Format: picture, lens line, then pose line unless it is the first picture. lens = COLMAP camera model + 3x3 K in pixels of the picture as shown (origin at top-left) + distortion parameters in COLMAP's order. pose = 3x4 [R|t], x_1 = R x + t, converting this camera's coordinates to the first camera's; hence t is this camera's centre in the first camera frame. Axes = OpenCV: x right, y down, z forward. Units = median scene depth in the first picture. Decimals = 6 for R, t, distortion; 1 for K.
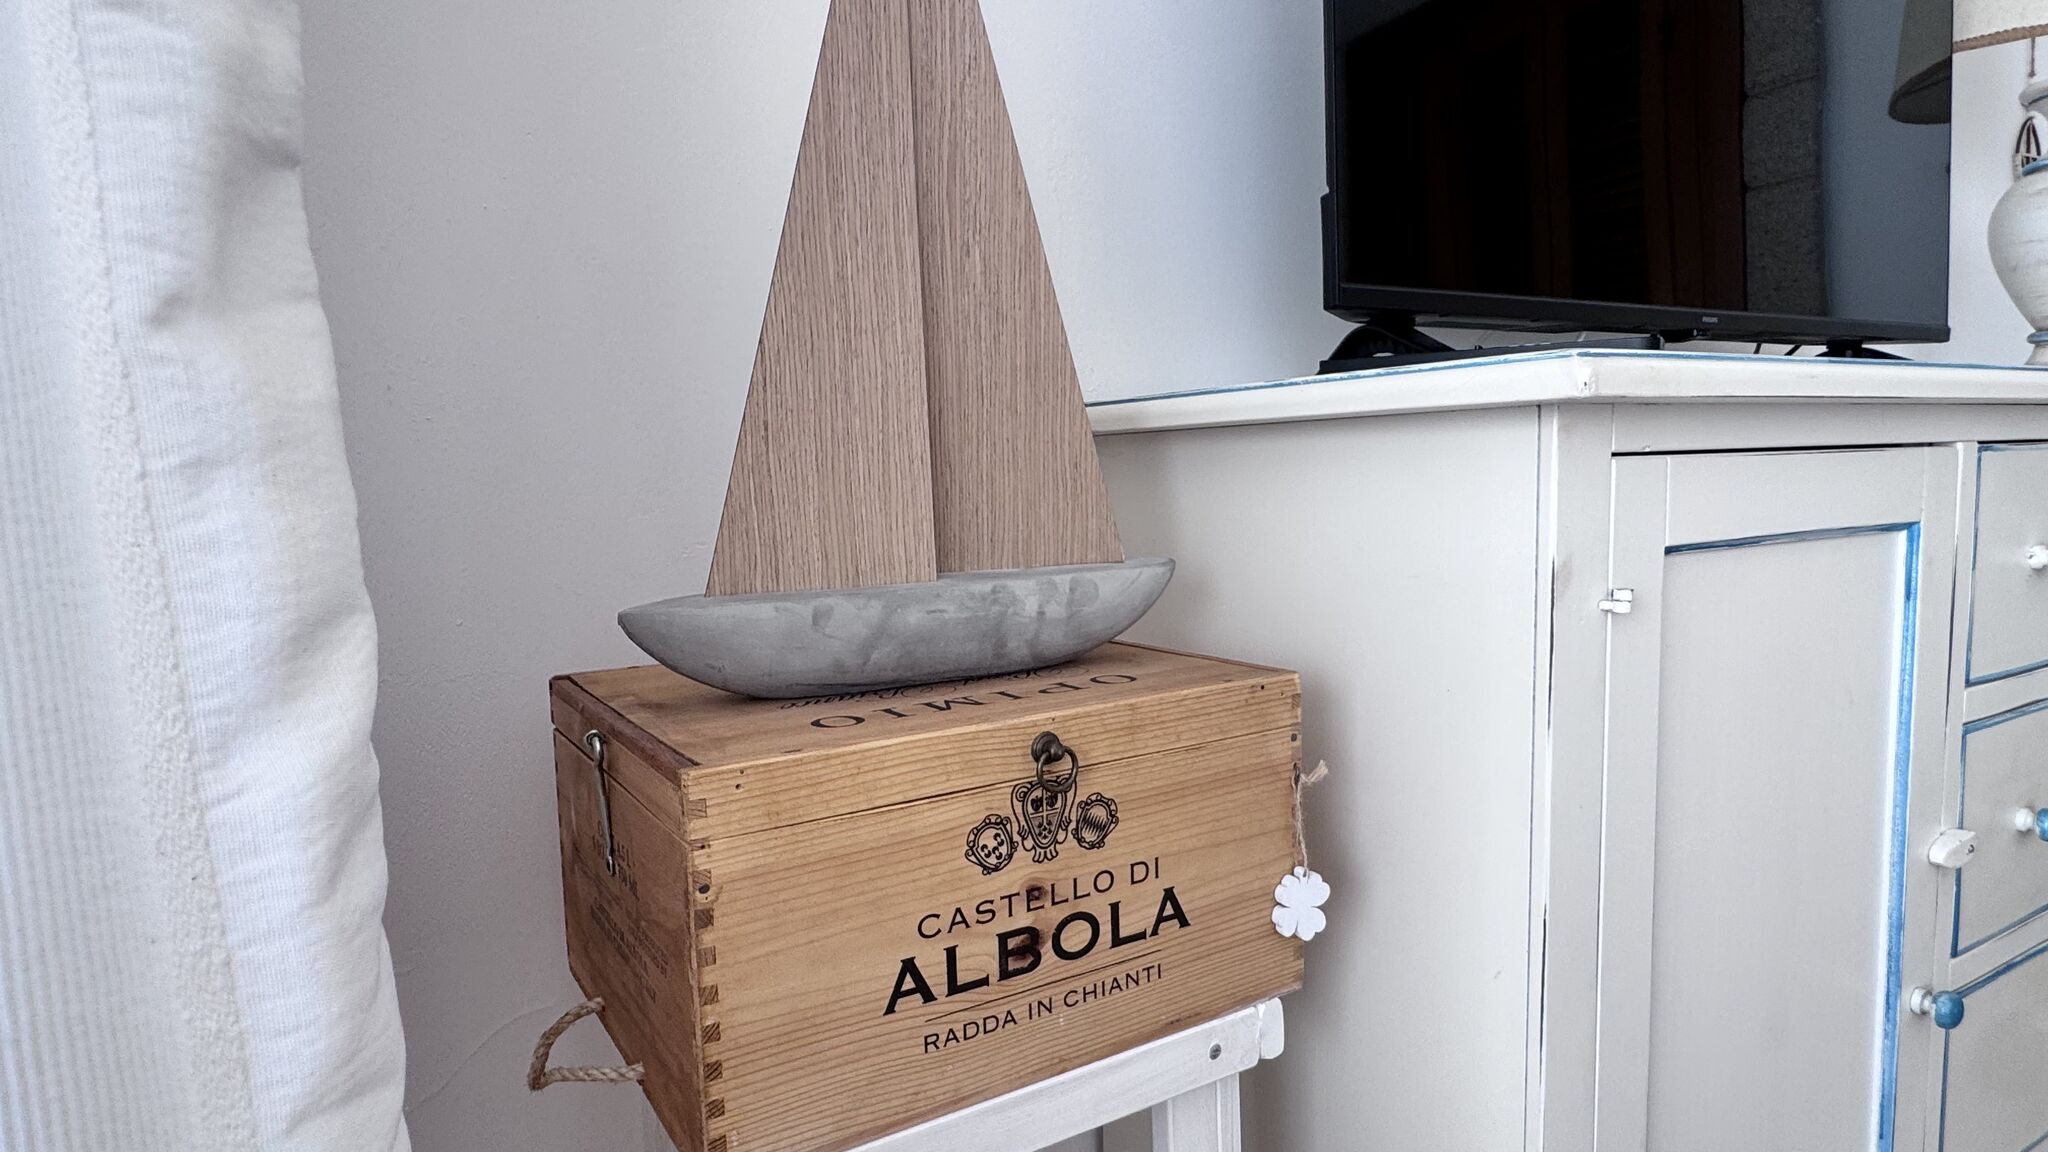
lens RADIAL K [[1162.0, 0, 992.8], [0, 1162.0, 577.5], [0, 0, 1]] dist [-0.004728, 0.002718]
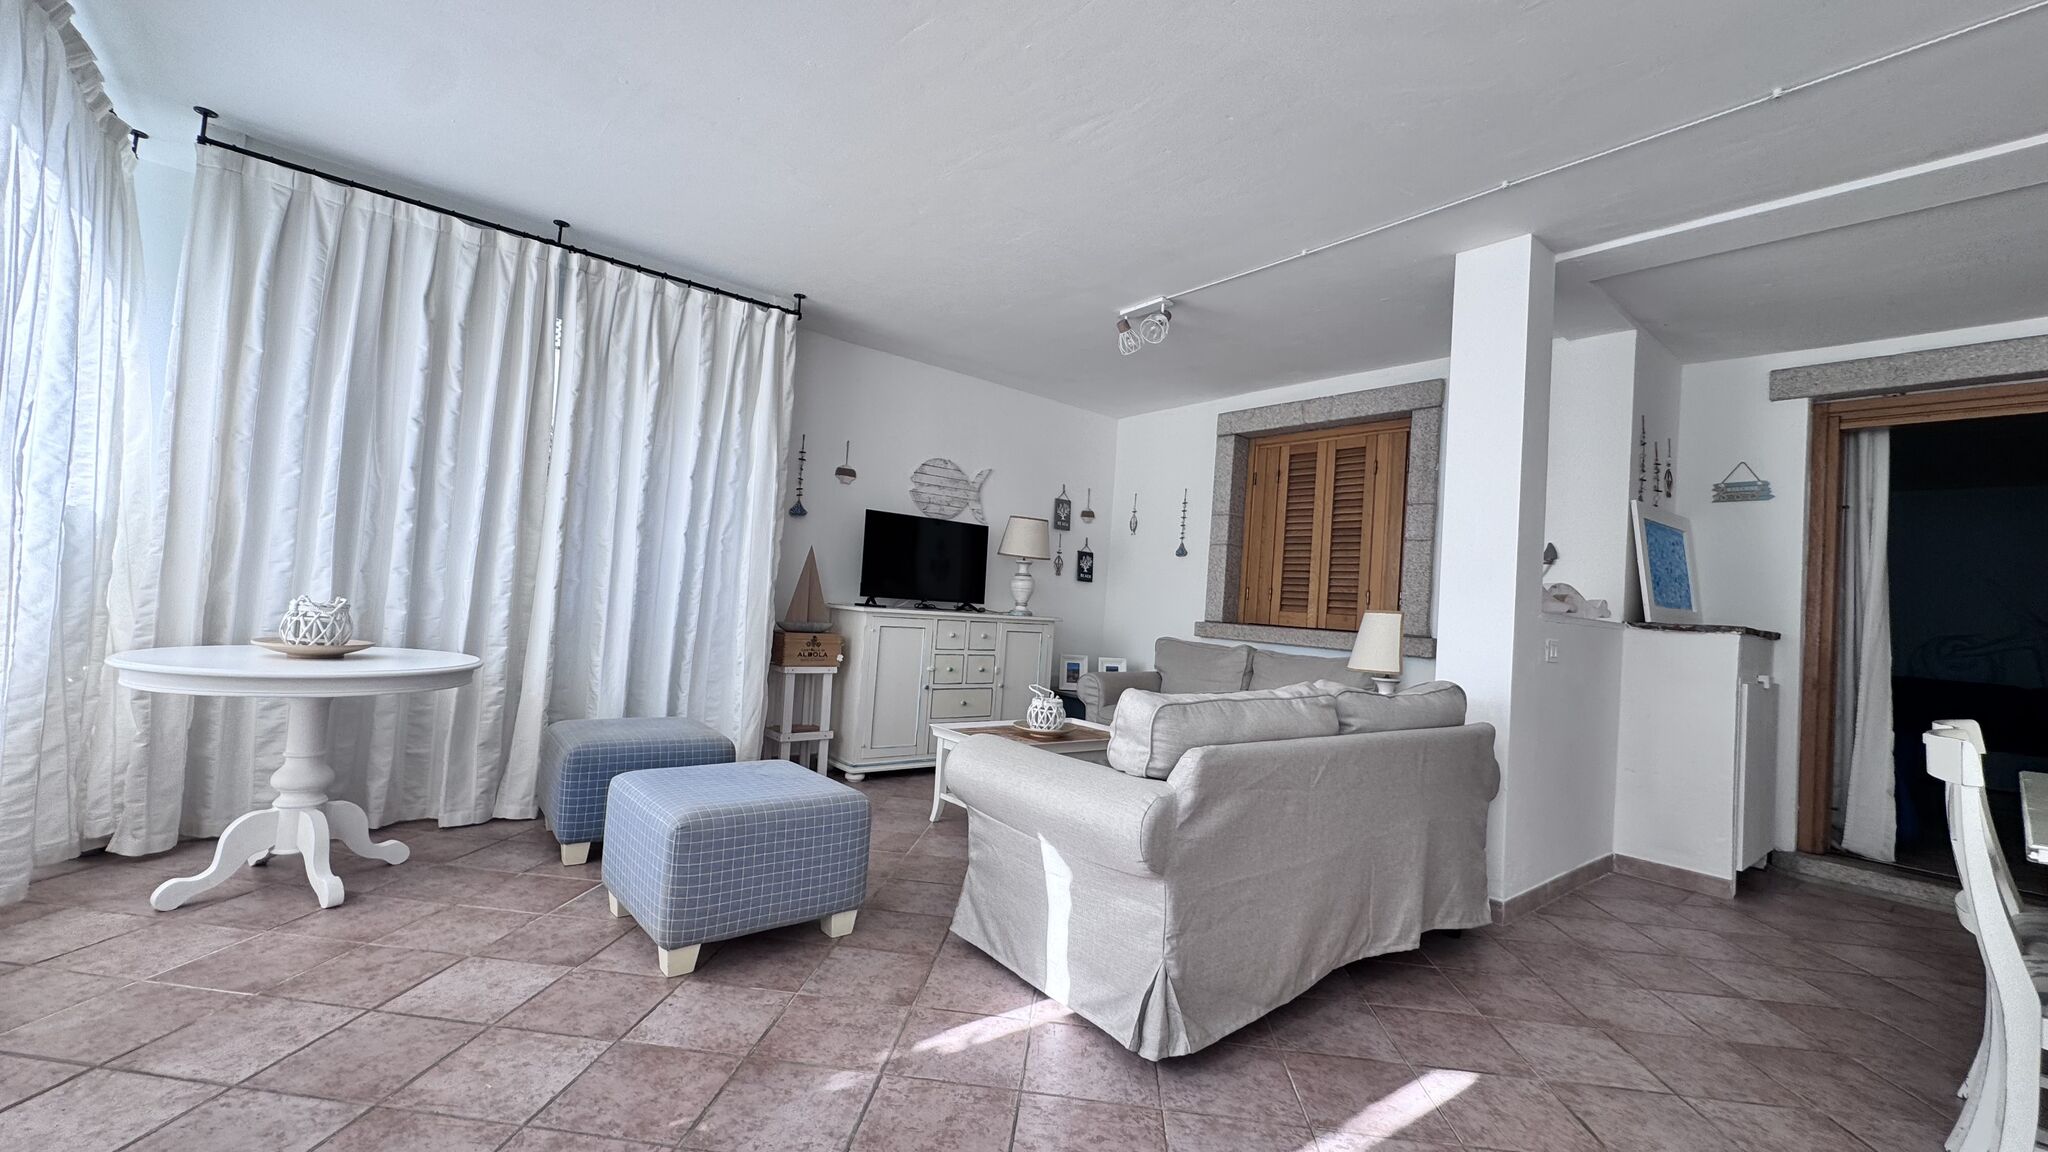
lens RADIAL K [[818.3, 0, 1020.3], [0, 818.3, 575.3], [0, 0, 1]] dist [-0.003936, 0.000677]
pose [[0.981344, 0.104157, 0.161600, 0.647822], [-0.083870, 0.988266, -0.127657, 0.391149], [-0.173000, 0.111722, 0.978565, -7.083378]]
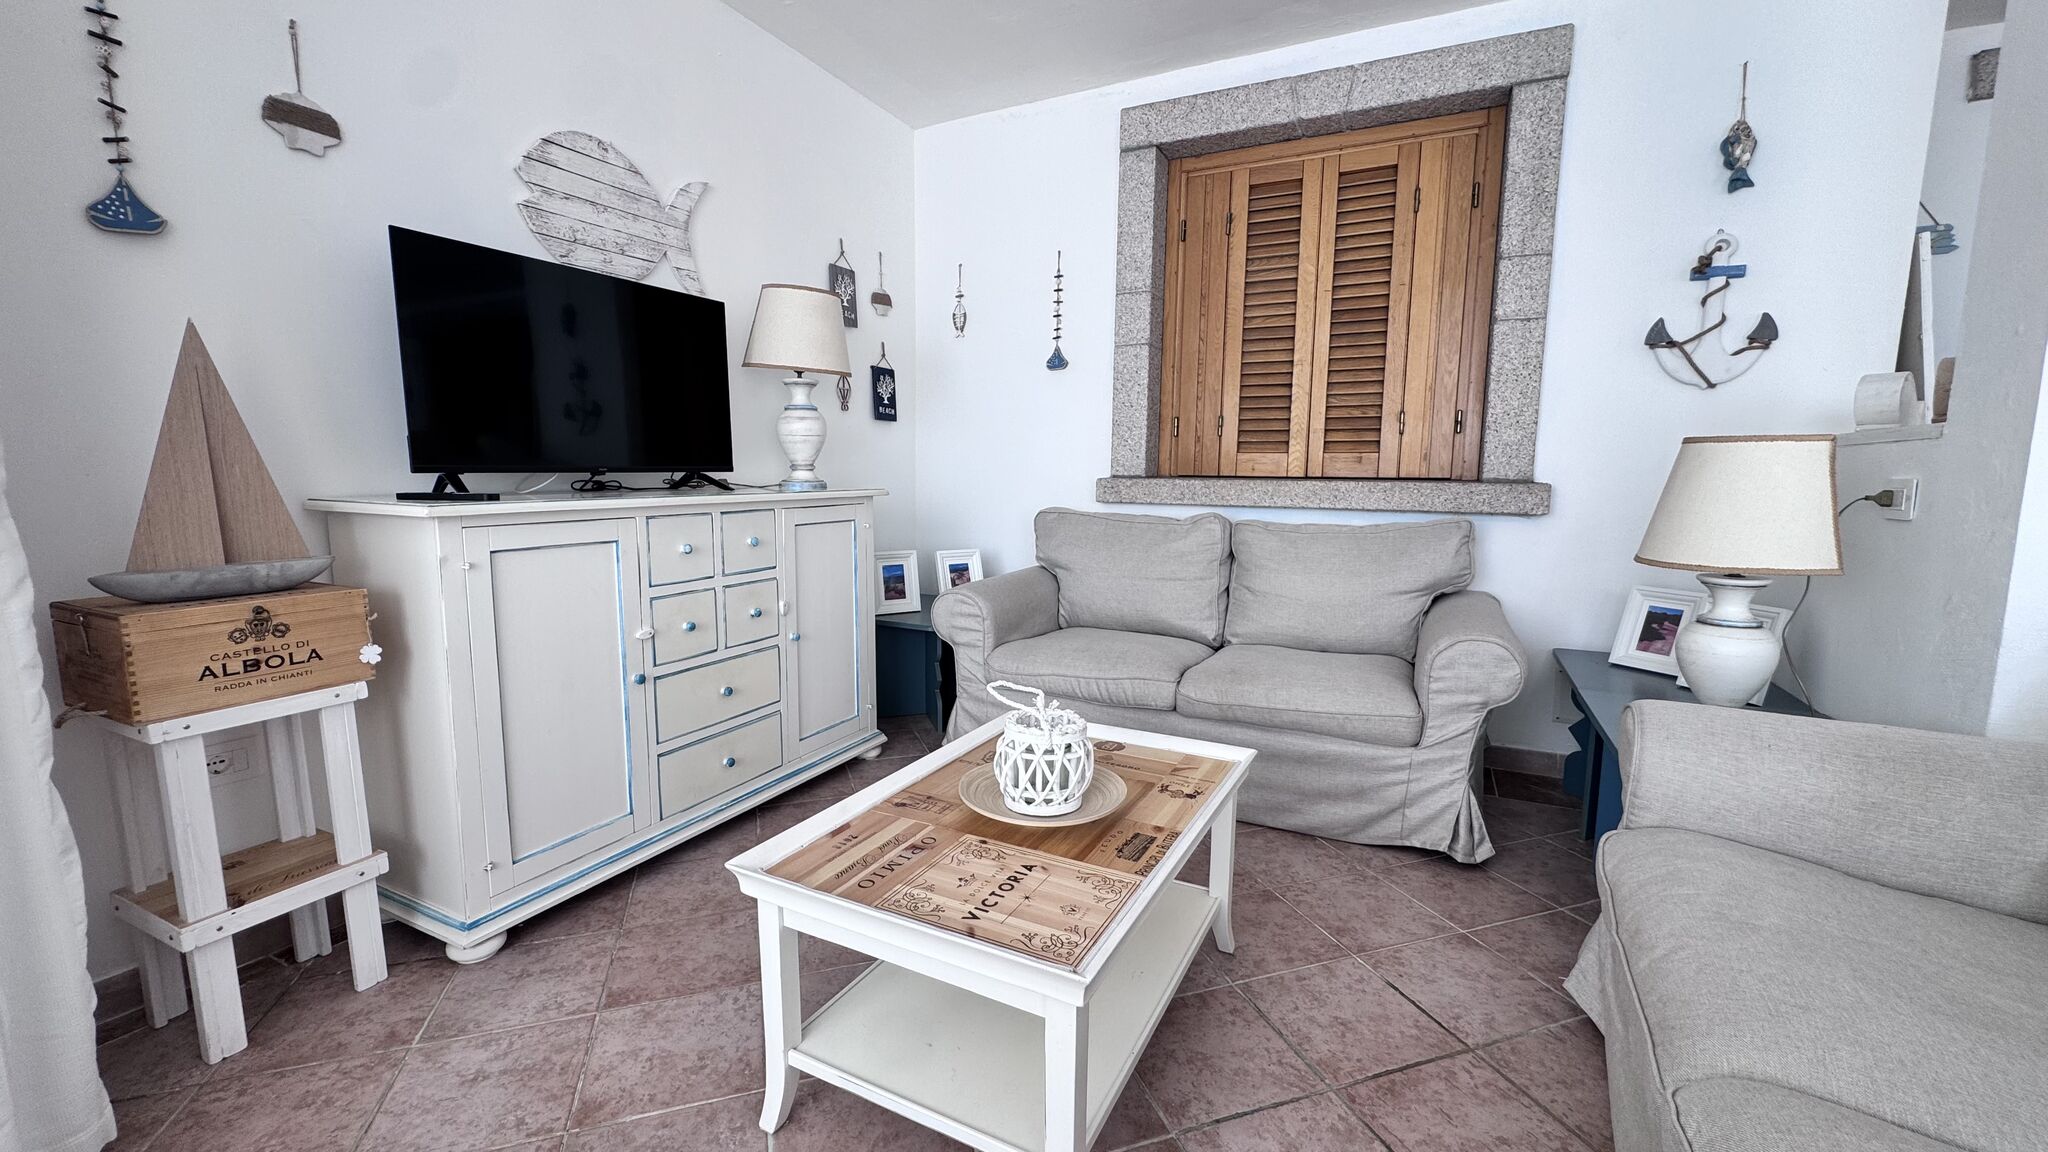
lens RADIAL K [[818.3, 0, 1021.5], [0, 818.3, 574.0], [0, 0, 1]] dist [-0.003936, 0.000677]
pose [[0.833217, -0.033487, 0.551931, 0.618727], [0.015507, 0.999187, 0.037214, -0.027534], [-0.552728, -0.022449, 0.833059, -2.427420]]
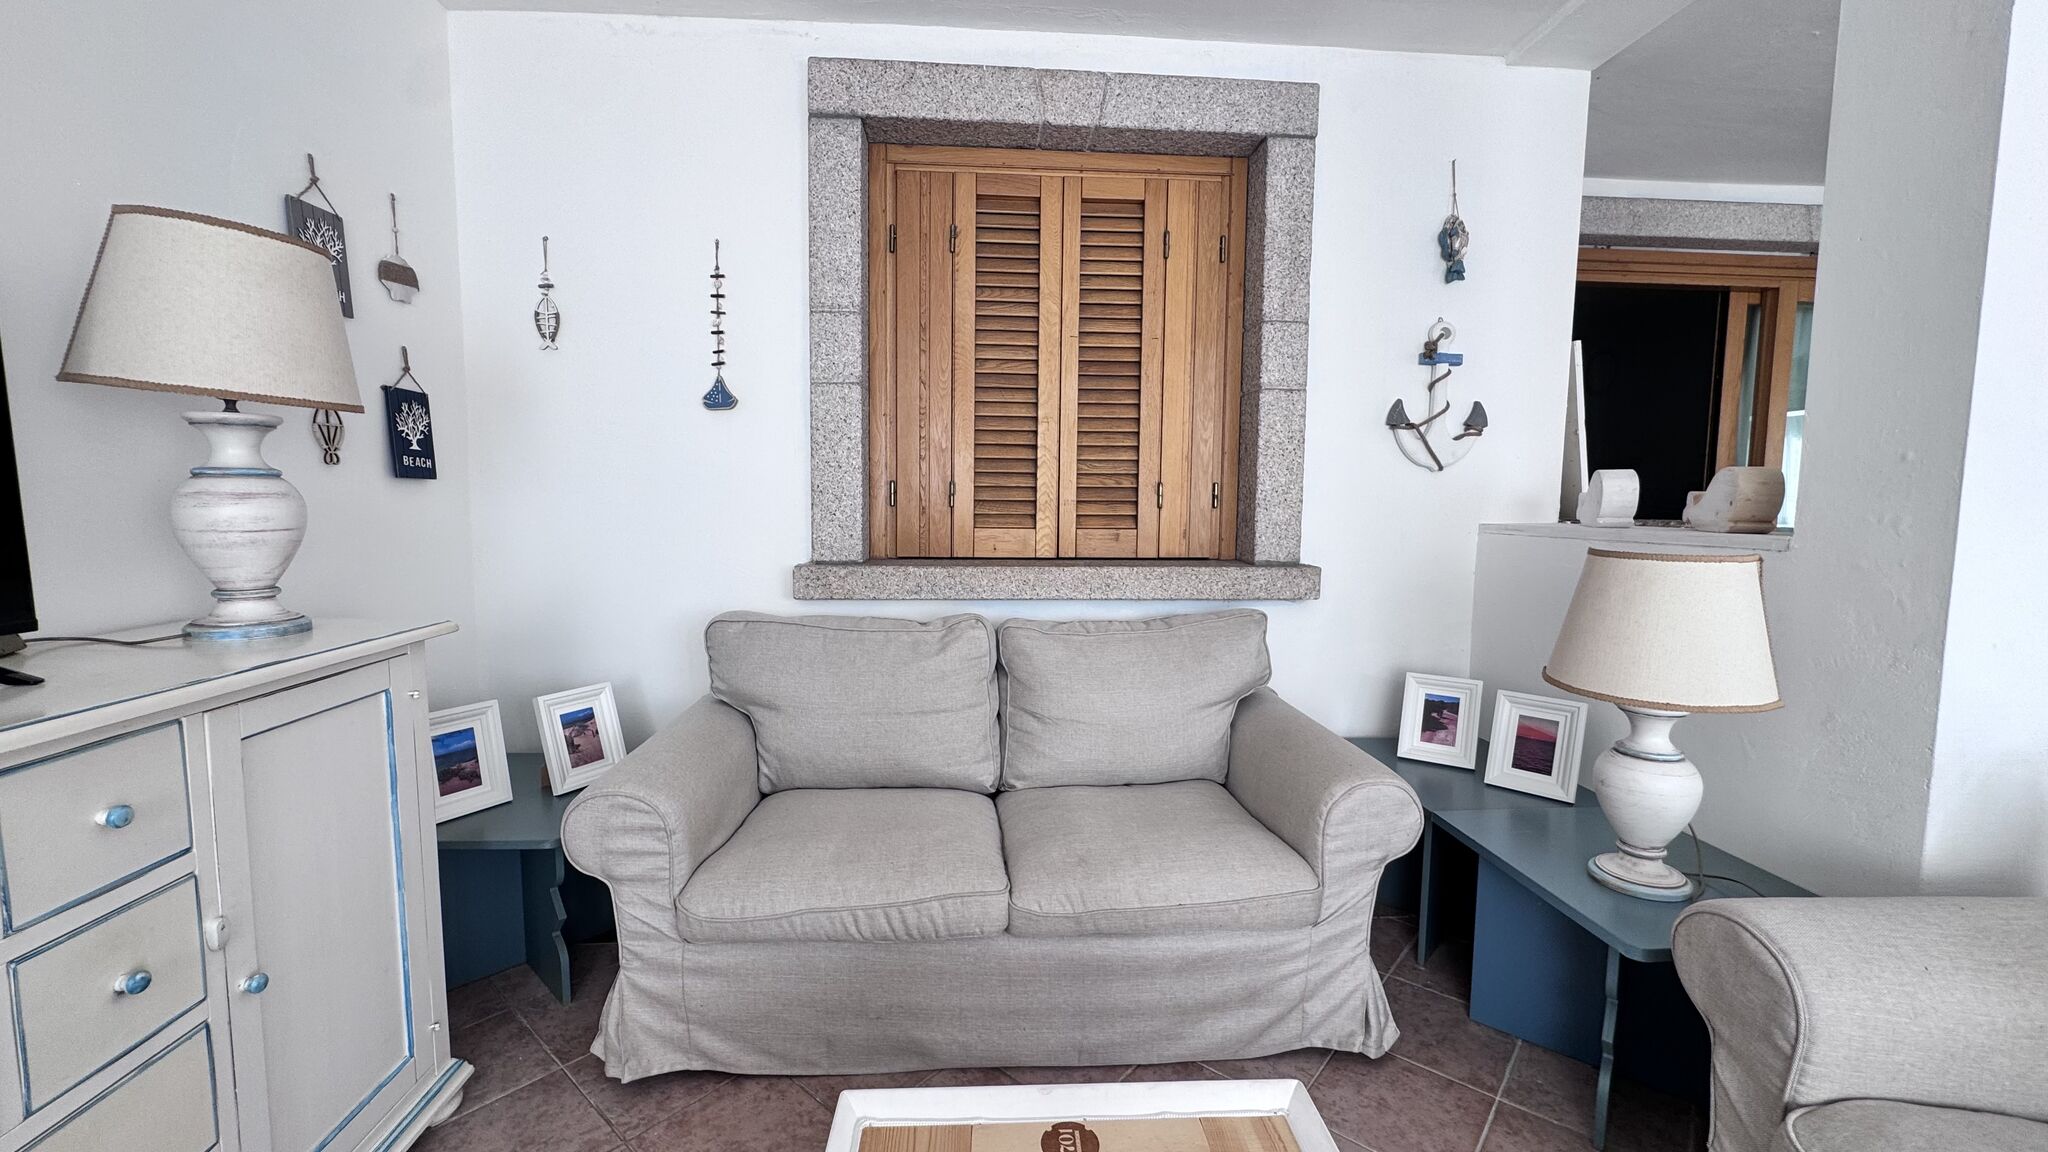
lens RADIAL K [[818.3, 0, 1023.2], [0, 818.3, 573.7], [0, 0, 1]] dist [-0.003936, 0.000677]
pose [[0.436591, -0.048734, 0.898339, 1.104079], [0.057796, 0.997988, 0.026052, -0.490735], [-0.897802, 0.040546, 0.438529, -0.687540]]
